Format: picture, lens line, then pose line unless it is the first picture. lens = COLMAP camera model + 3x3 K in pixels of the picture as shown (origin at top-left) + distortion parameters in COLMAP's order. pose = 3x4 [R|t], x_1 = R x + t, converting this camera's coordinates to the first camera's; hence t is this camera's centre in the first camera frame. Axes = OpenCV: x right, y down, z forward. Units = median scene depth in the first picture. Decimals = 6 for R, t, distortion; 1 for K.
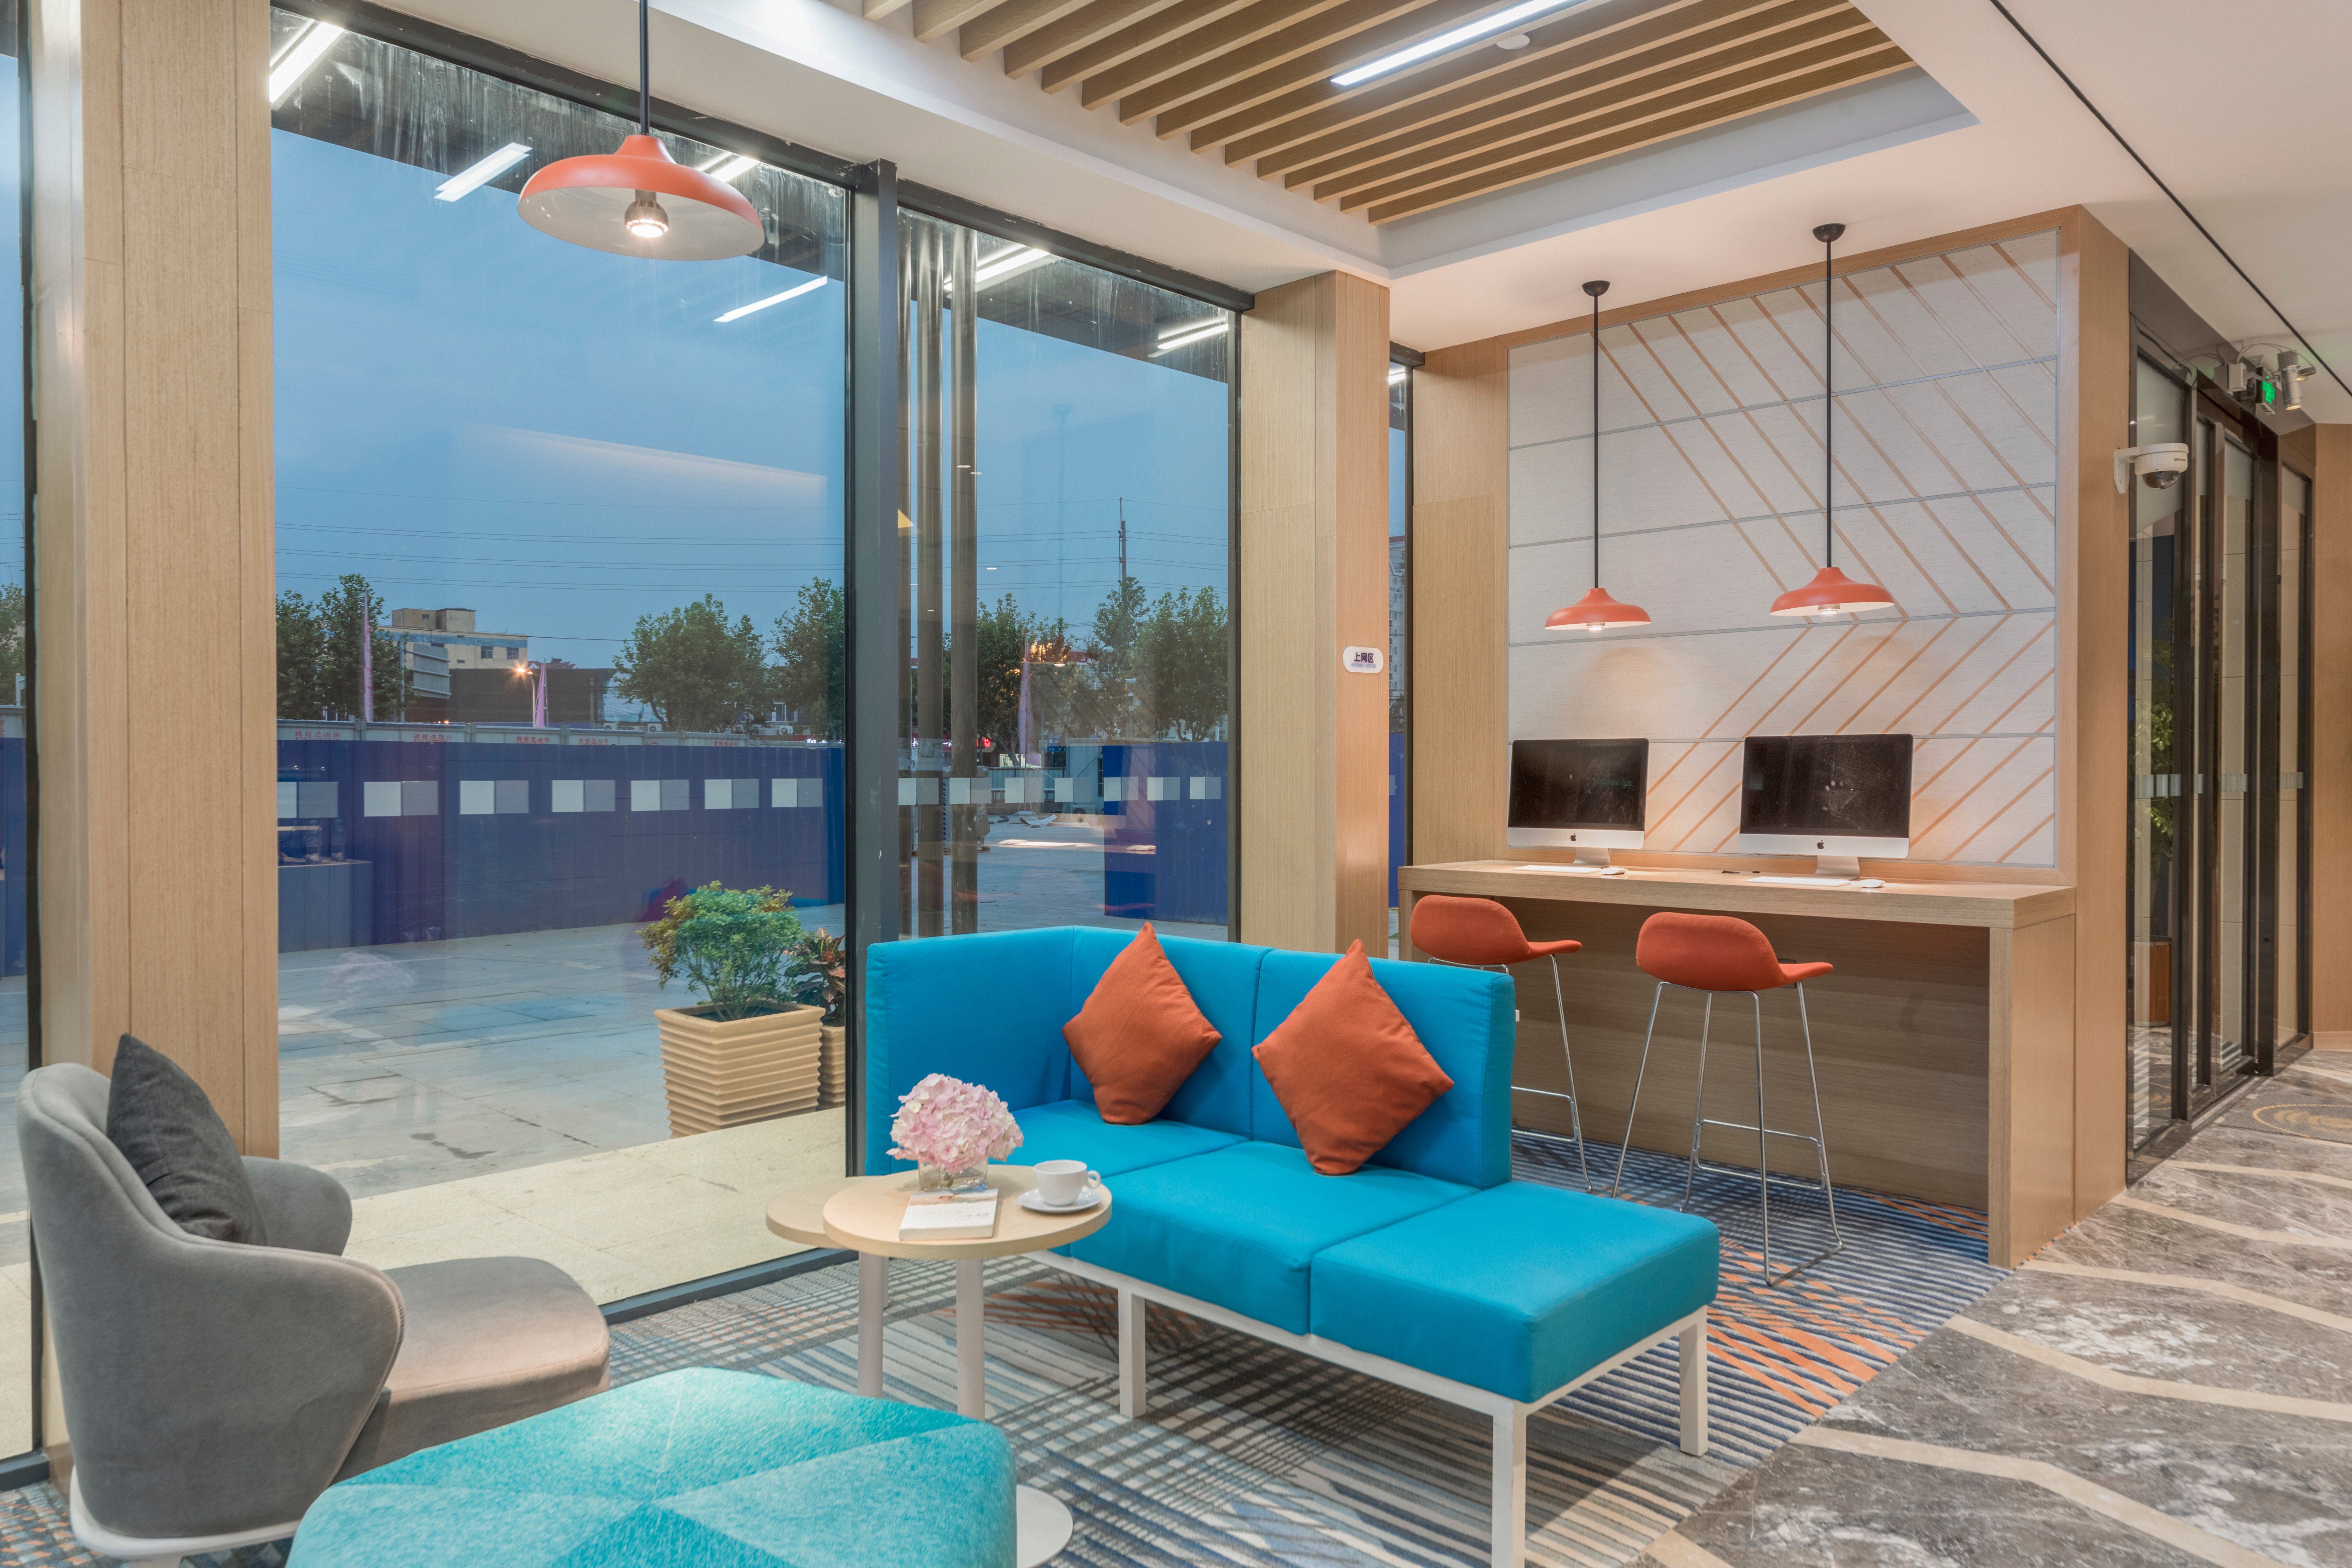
lens RADIAL K [[1564.8, 0, 1183.7], [0, 1564.8, 785.6], [0, 0, 1]] dist [0.003646, -0.001683]
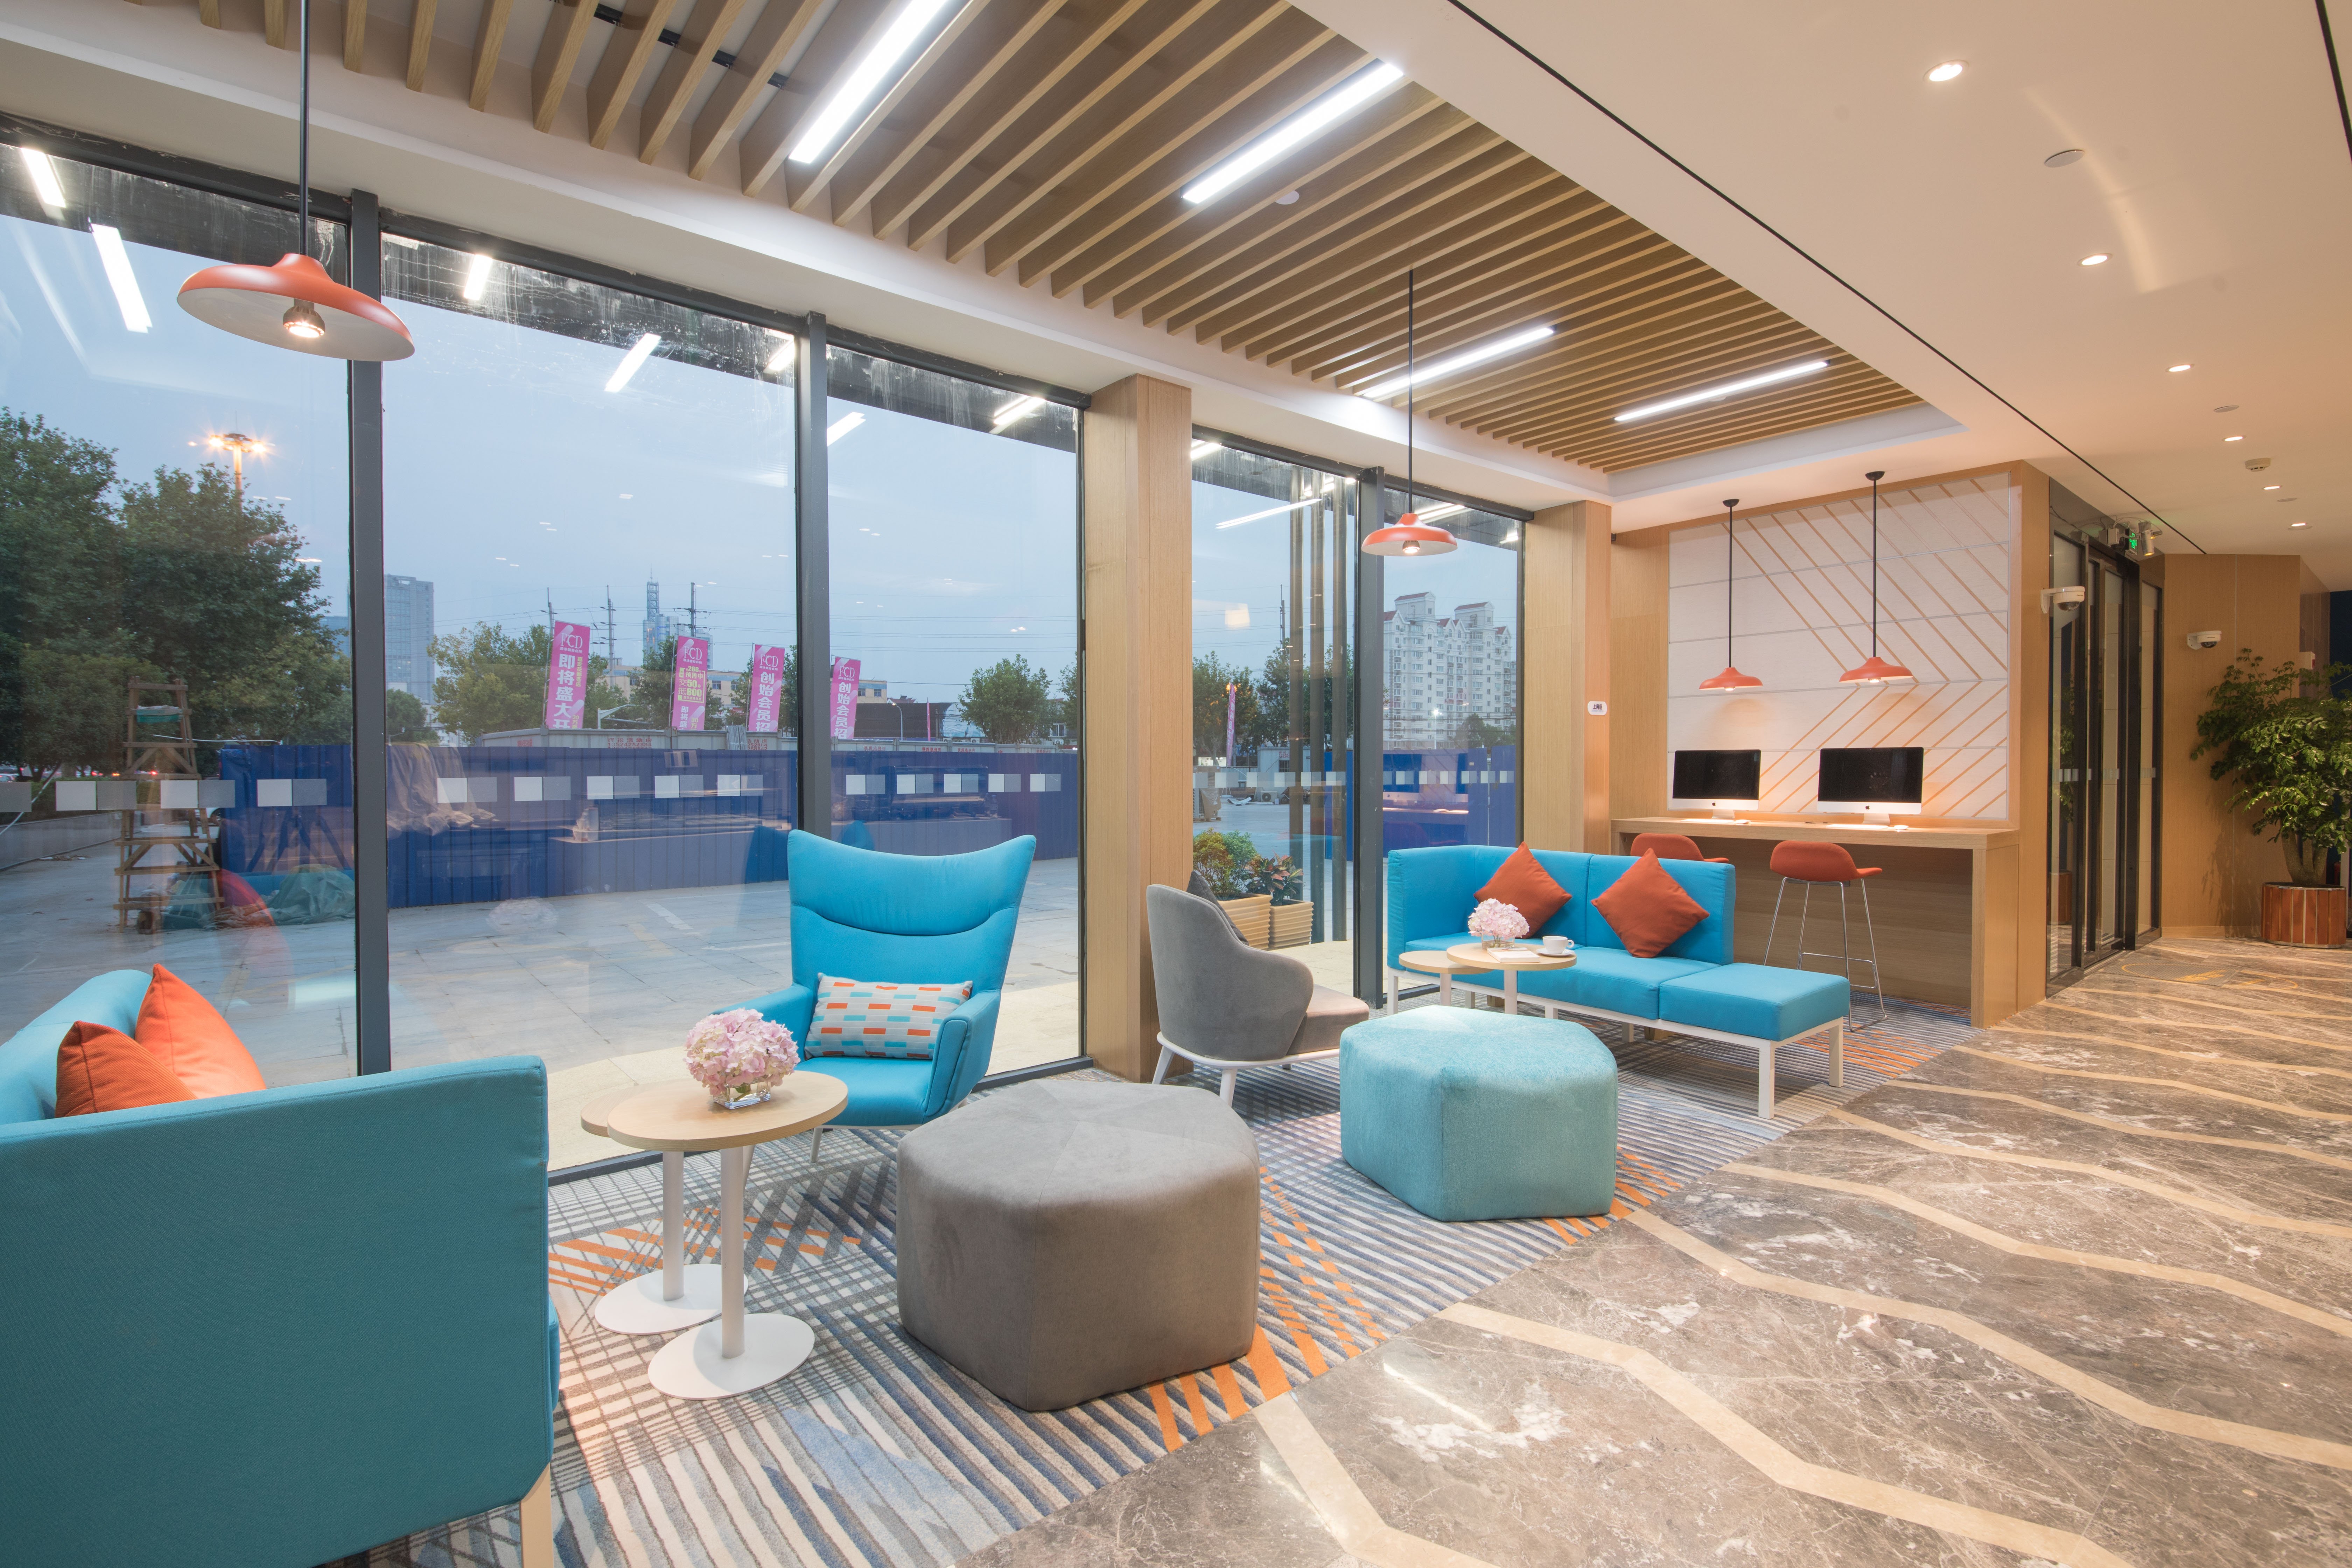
lens RADIAL K [[1067.6, 0, 1176.0], [0, 1067.6, 784.0], [0, 0, 1]] dist [0.024250, -0.027524]
pose [[0.992042, 0.000947, -0.125907, -0.243341], [-0.000330, 0.999988, 0.004921, 0.004432], [0.125910, -0.004840, 0.992030, -0.357838]]
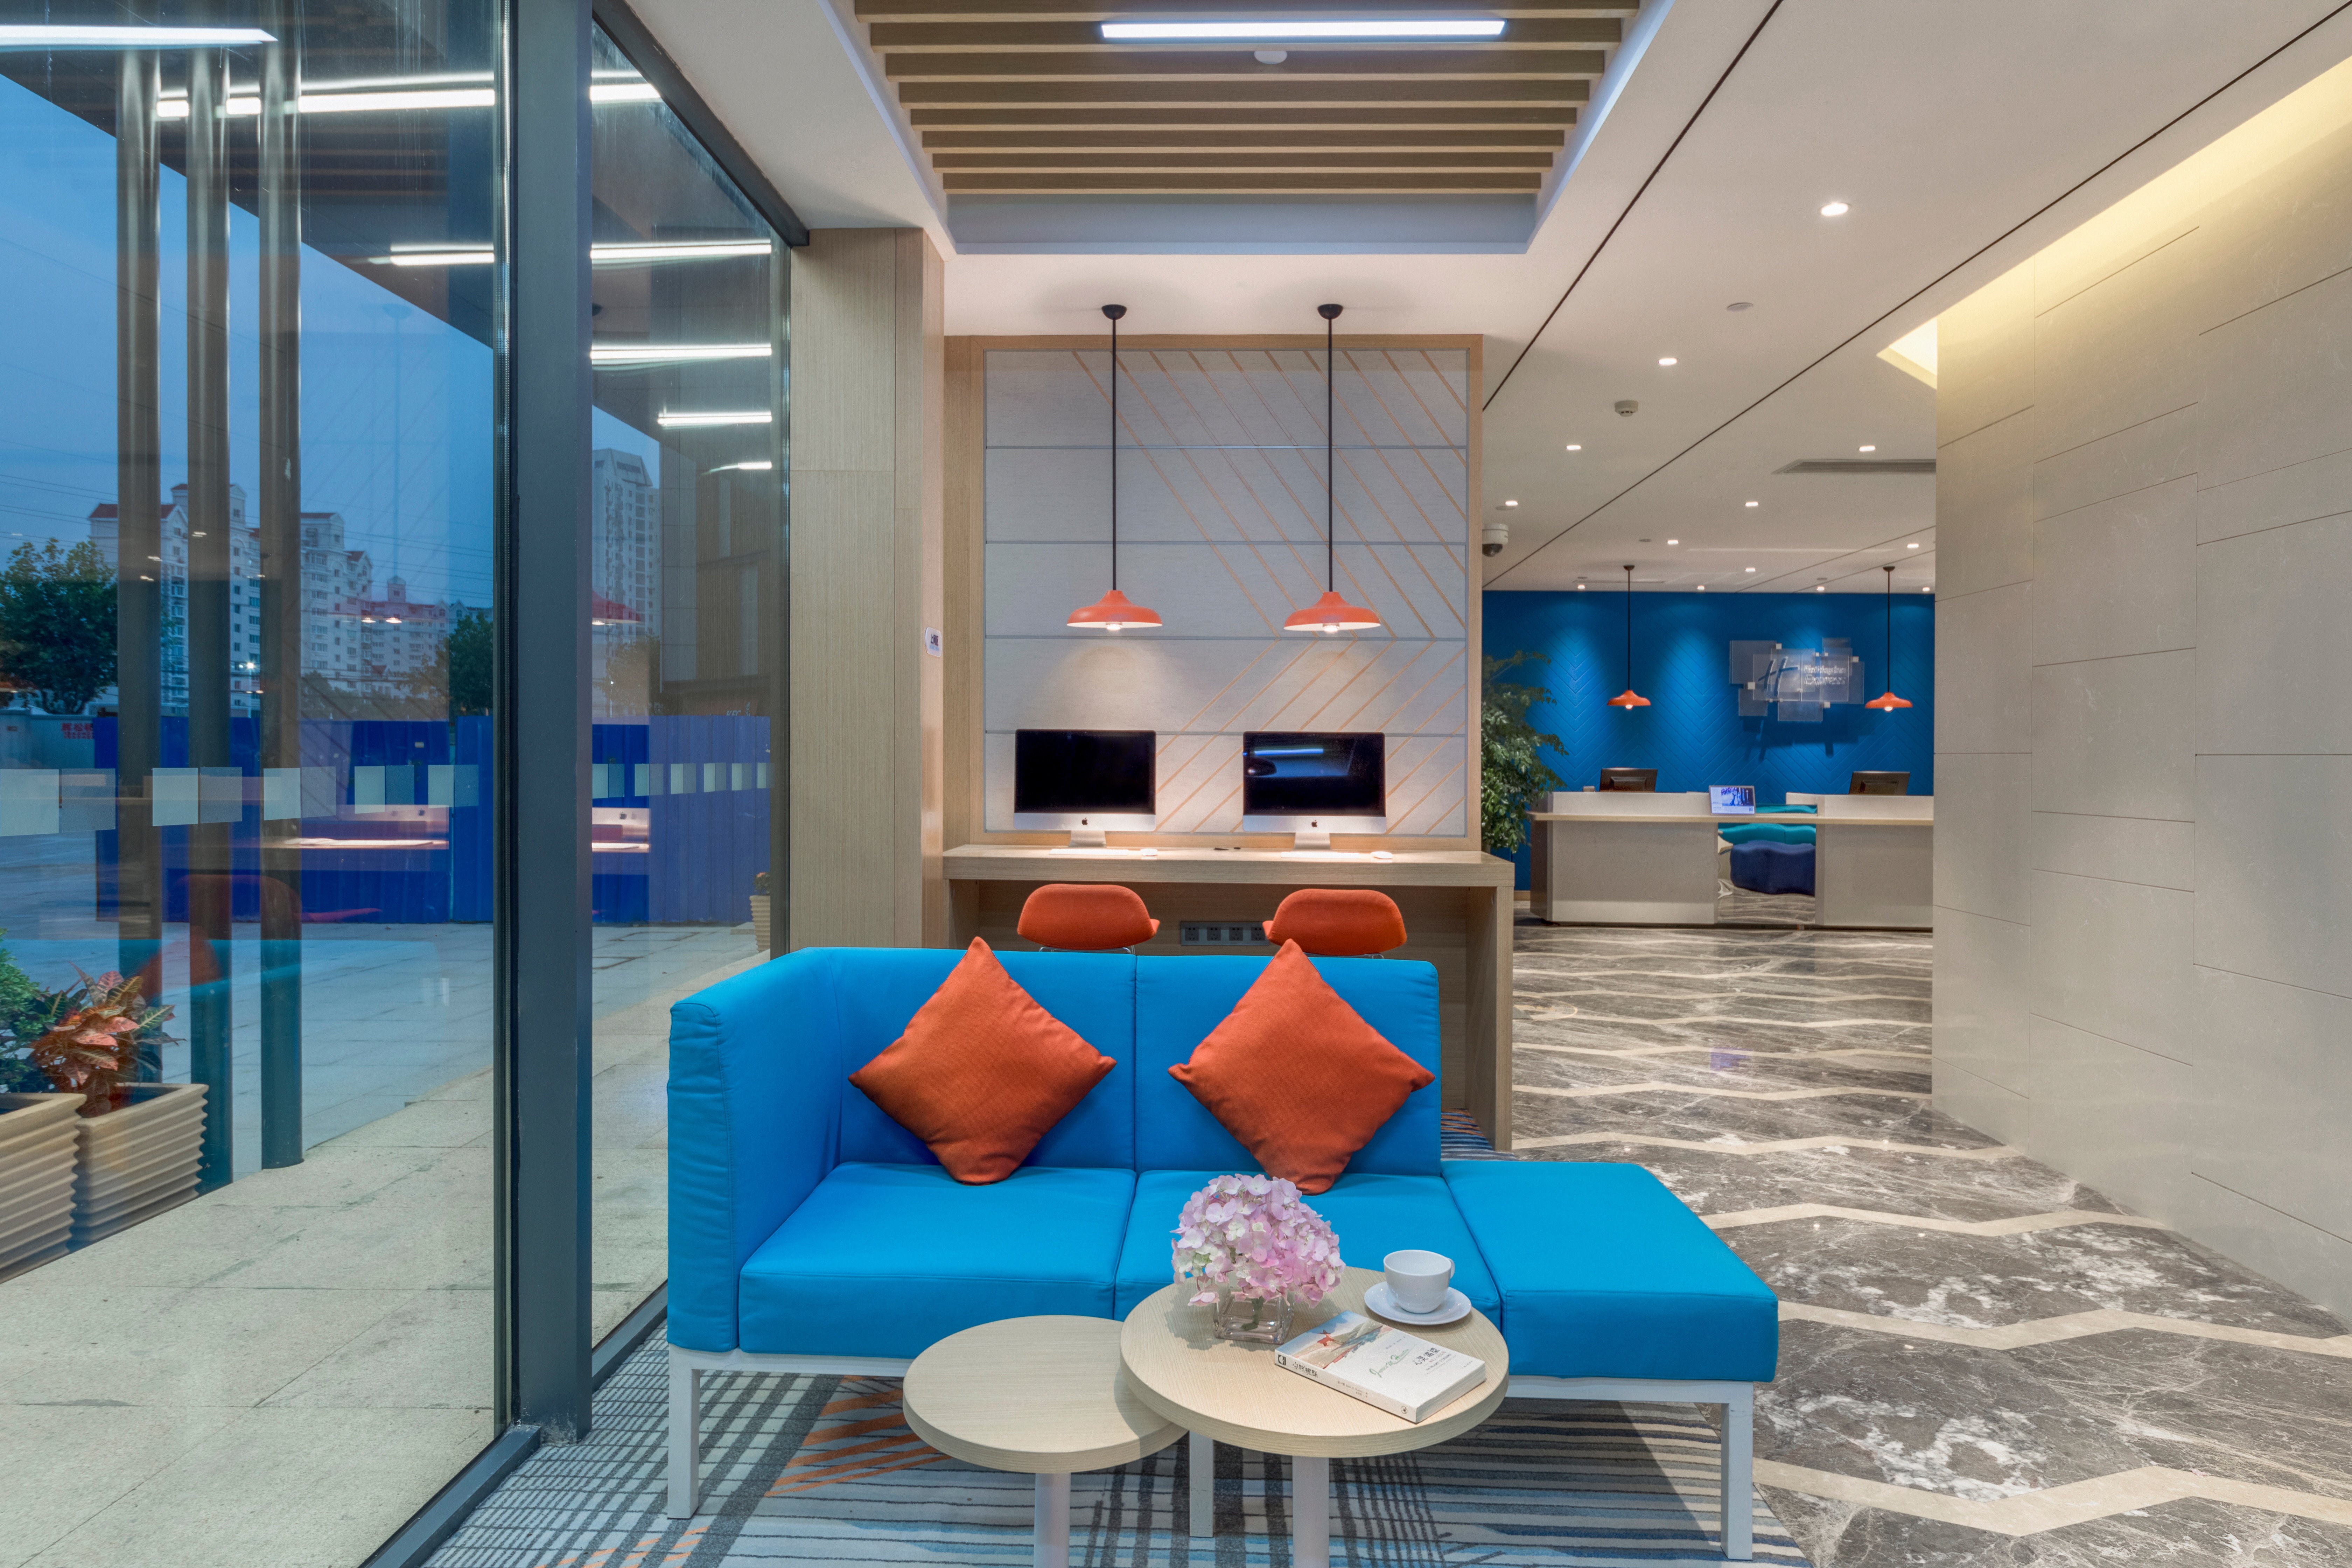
lens RADIAL K [[1320.1, 0, 1182.4], [0, 1320.1, 768.5], [0, 0, 1]] dist [0.001787, 0.000433]
pose [[0.743527, 0.003311, 0.668698, -0.343944], [-0.004172, 0.999991, -0.000312, -0.003531], [-0.668693, -0.002558, 0.743534, 0.324499]]
